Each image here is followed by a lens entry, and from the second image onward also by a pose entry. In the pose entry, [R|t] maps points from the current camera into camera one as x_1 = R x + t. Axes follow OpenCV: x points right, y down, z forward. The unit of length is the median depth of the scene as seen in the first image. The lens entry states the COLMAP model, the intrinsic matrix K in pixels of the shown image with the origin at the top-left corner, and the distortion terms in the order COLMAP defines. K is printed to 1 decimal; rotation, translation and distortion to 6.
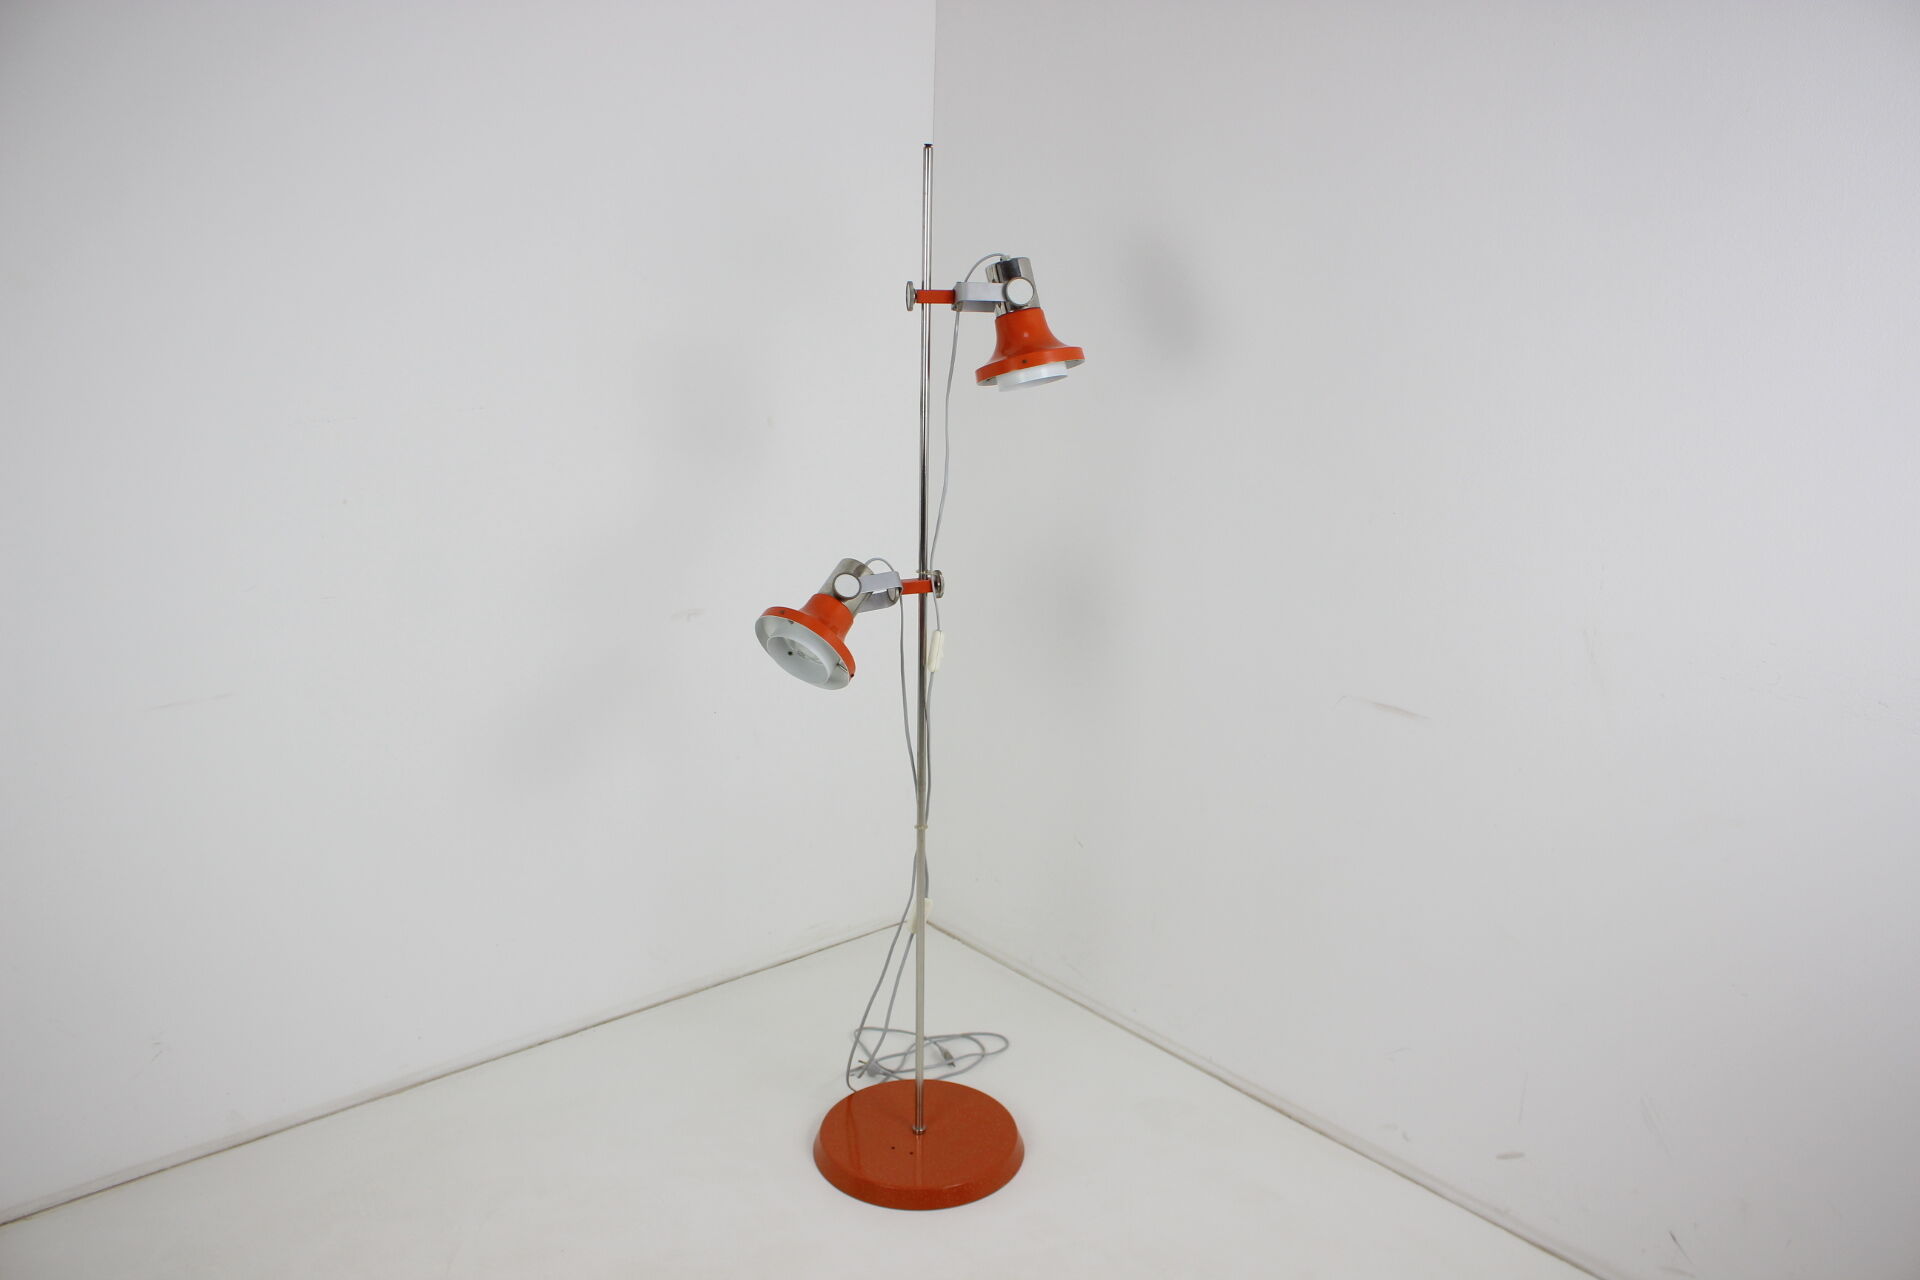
lens RADIAL K [[1610.7, 0, 956.6], [0, 1610.7, 635.5], [0, 0, 1]] dist [-0.098269, 0.080965]
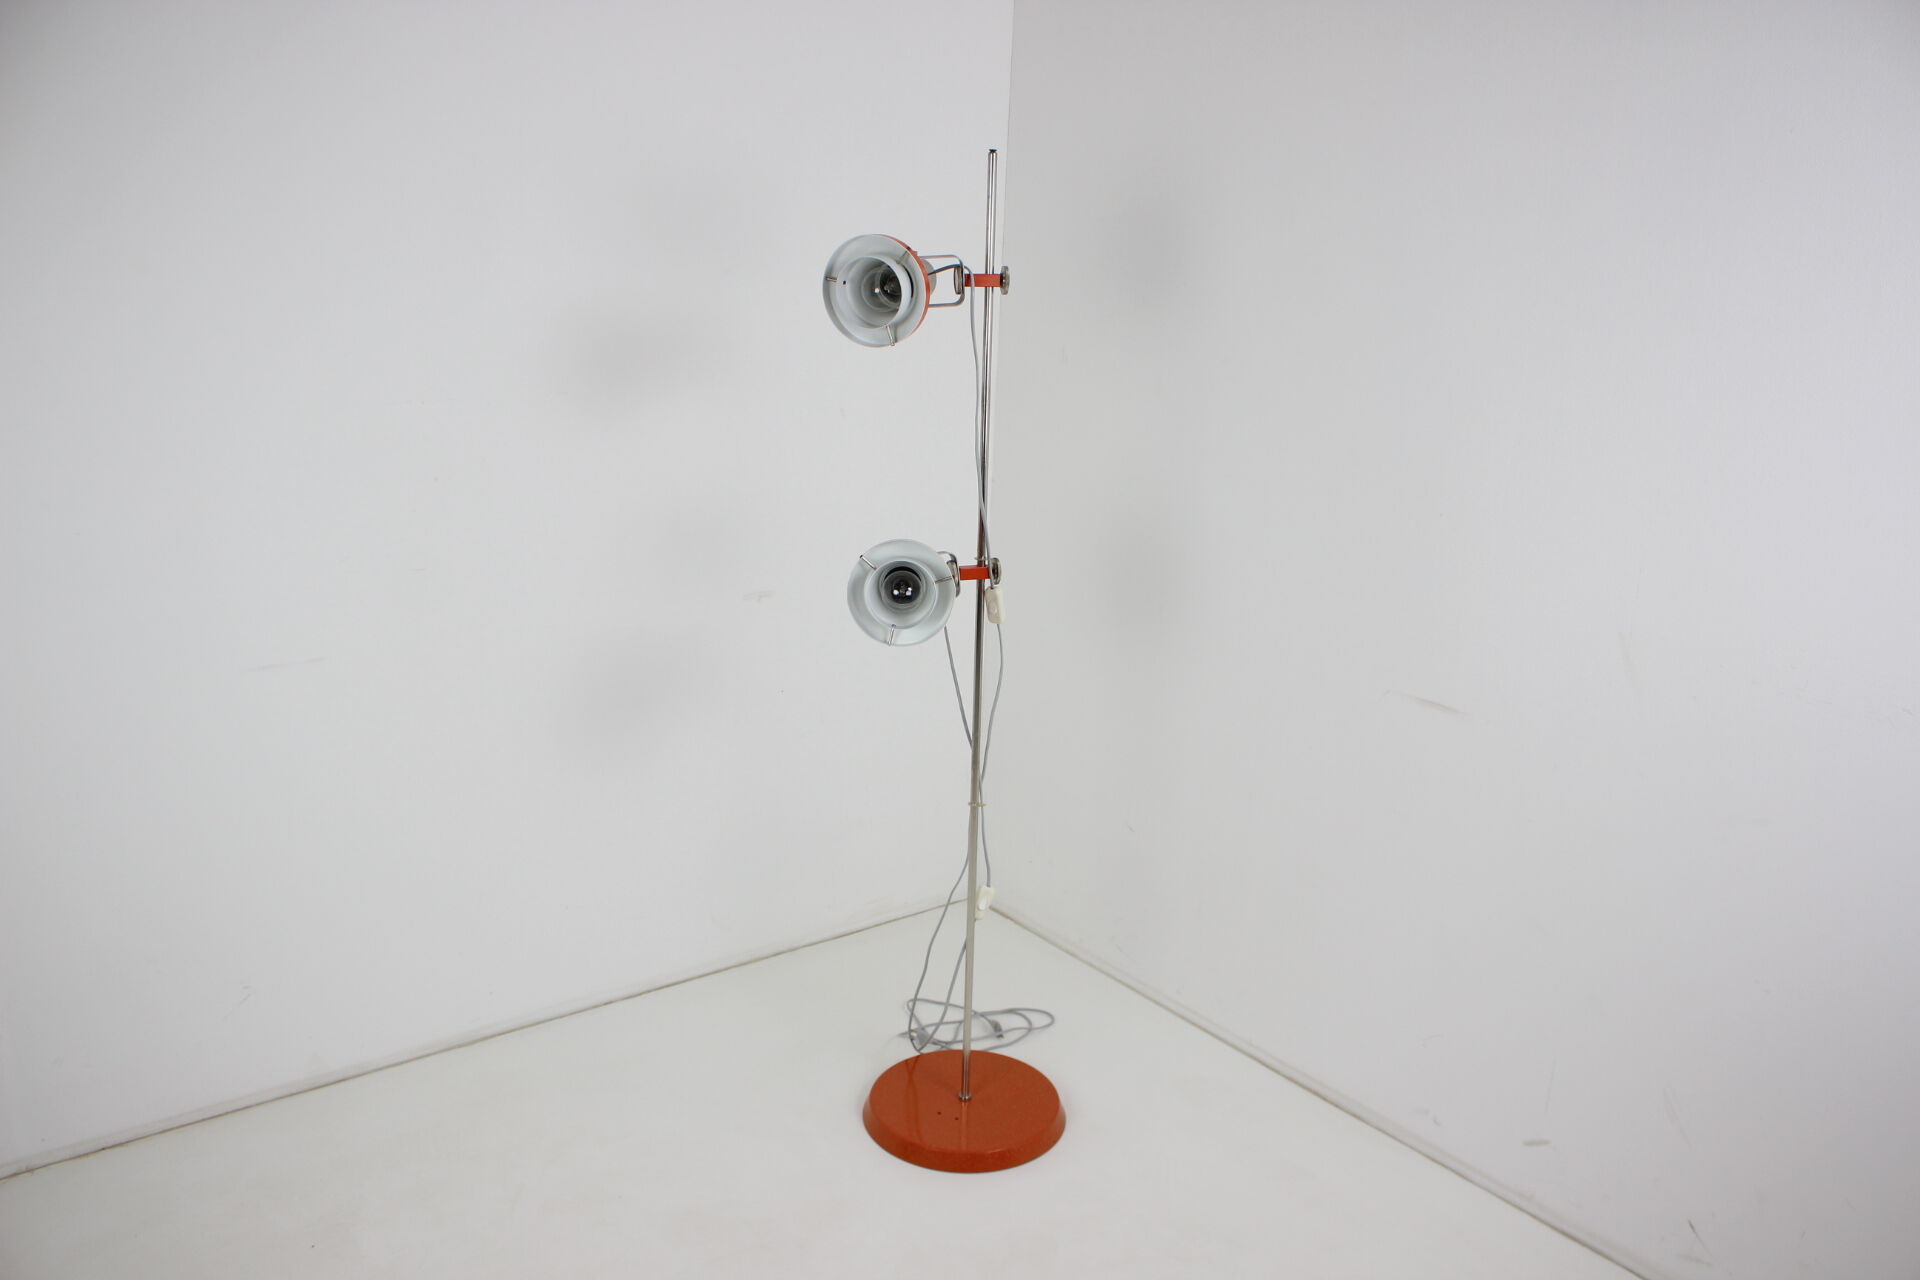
lens RADIAL K [[1610.7, 0, 963.6], [0, 1610.7, 646.6], [0, 0, 1]] dist [-0.098269, 0.080965]
pose [[0.998693, 0.027753, -0.042926, 0.012661], [-0.027299, 0.999565, 0.011120, 0.005249], [0.043216, -0.009933, 0.999016, -0.036869]]
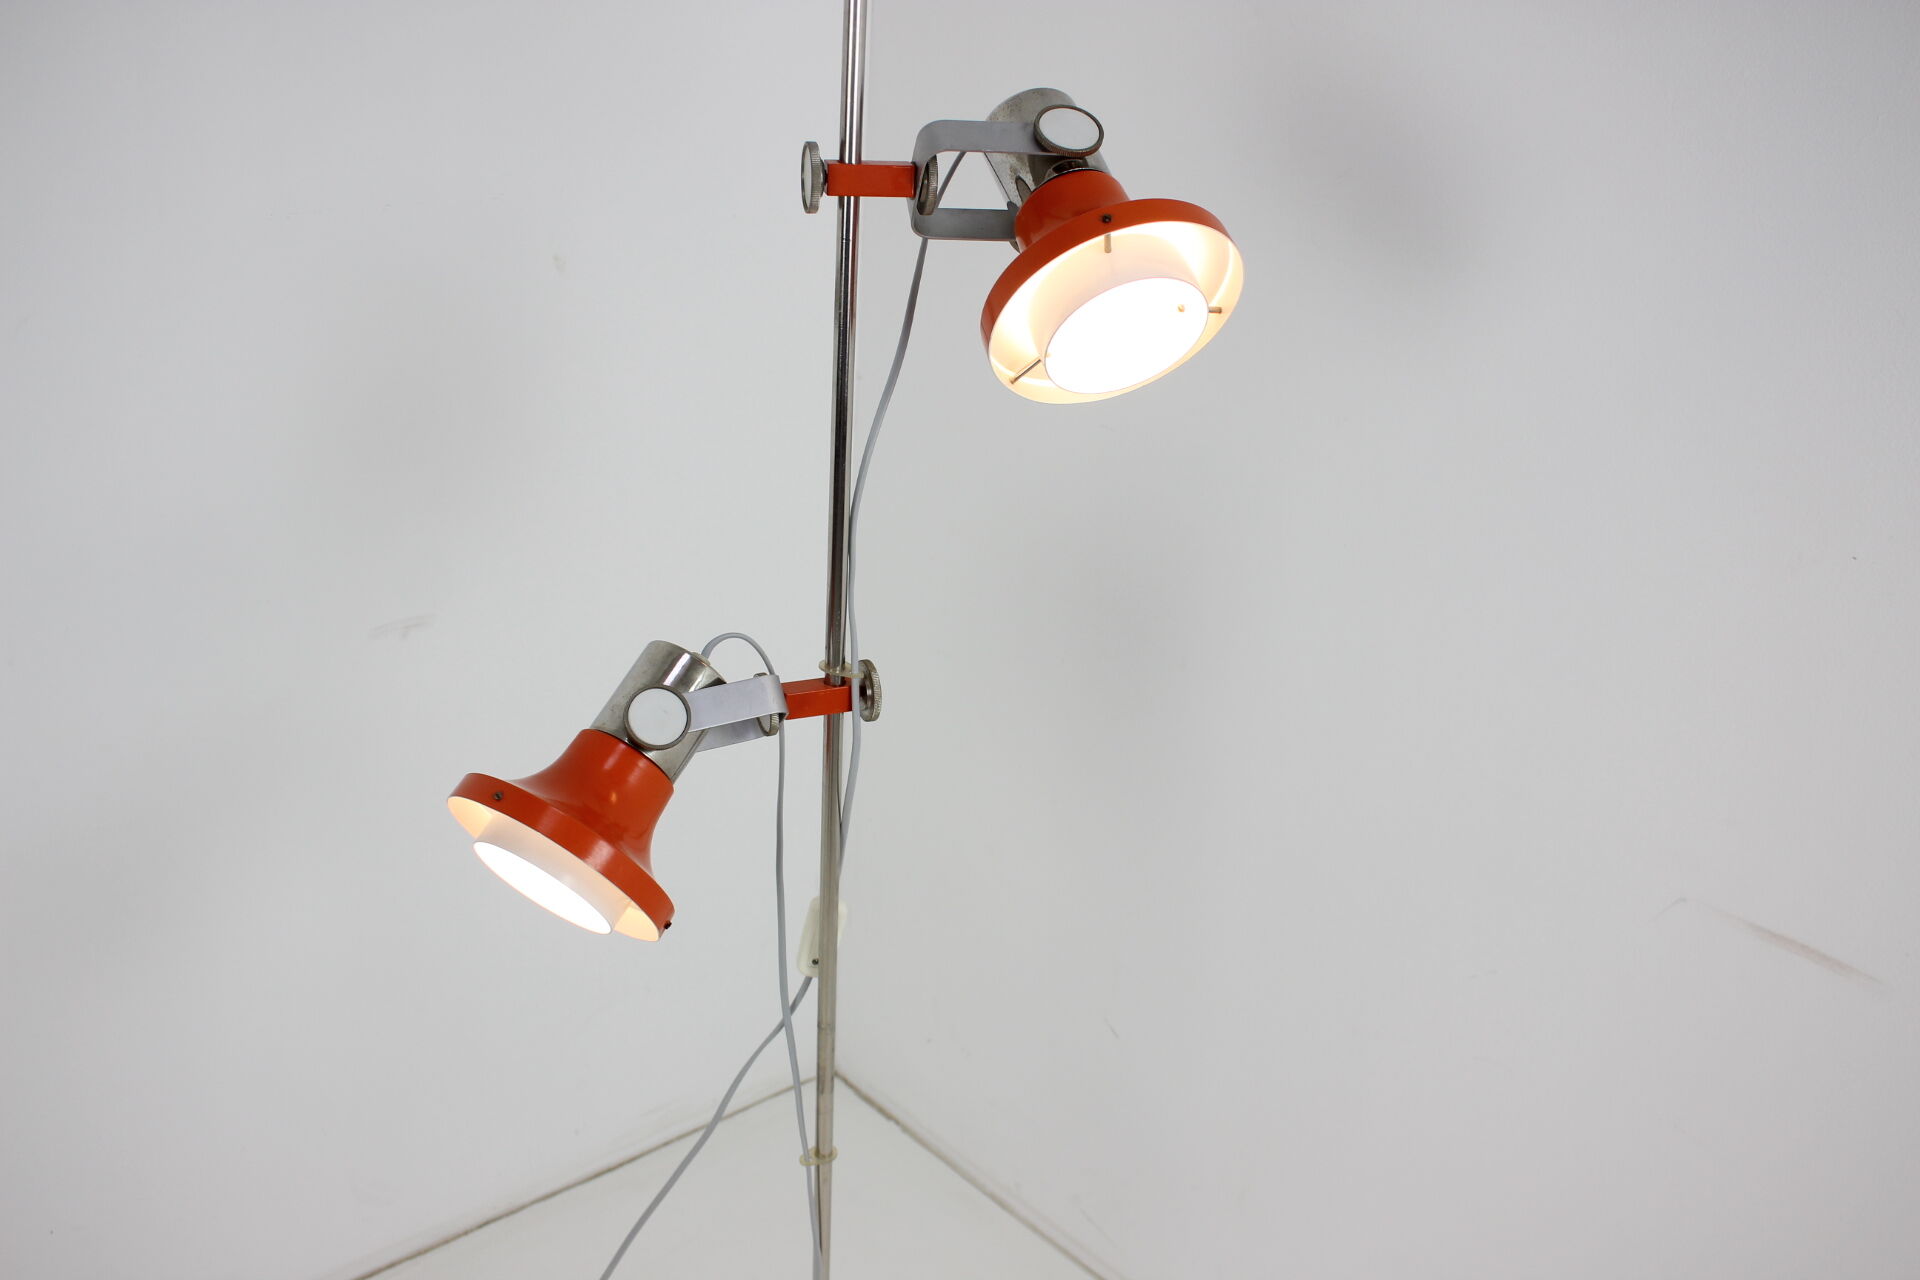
lens RADIAL K [[1790.3, 0, 973.3], [0, 1790.3, 628.8], [0, 0, 1]] dist [-0.072791, 0.000000]
pose [[0.998841, 0.027550, 0.039479, -0.002213], [-0.032089, 0.992332, 0.119360, -0.102513], [-0.035888, -0.120489, 0.992066, 0.471393]]
